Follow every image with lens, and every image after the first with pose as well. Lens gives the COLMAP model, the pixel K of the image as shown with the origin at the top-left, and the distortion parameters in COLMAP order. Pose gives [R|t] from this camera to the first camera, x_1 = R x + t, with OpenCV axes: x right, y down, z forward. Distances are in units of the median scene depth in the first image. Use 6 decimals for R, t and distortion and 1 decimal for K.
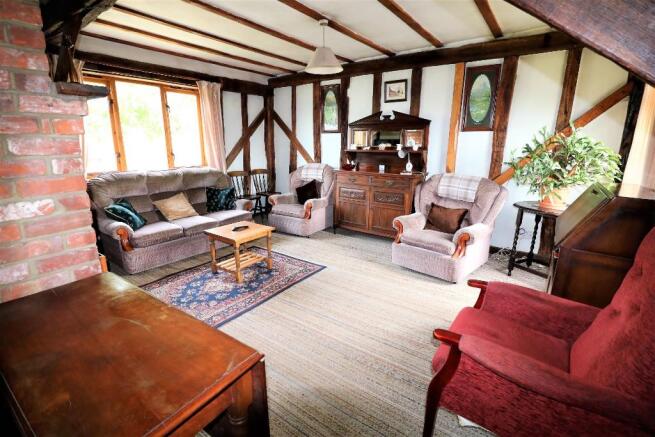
lens RADIAL K [[300.1, 0, 327.5], [0, 300.1, 218.5], [0, 0, 1]] dist [0.002529, 0.000189]
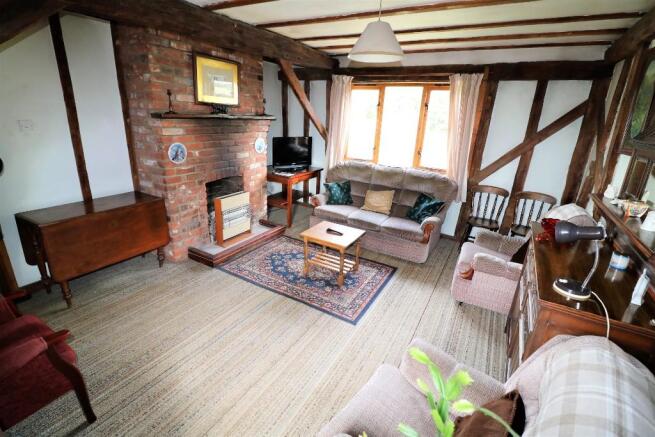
lens RADIAL K [[308.7, 0, 327.5], [0, 308.7, 218.5], [0, 0, 1]] dist [-0.023426, -0.000044]
pose [[0.090908, 0.313370, -0.945270, 0.553507], [-0.301924, 0.913197, 0.273702, -0.231328], [0.948988, 0.260518, 0.177631, 0.666863]]
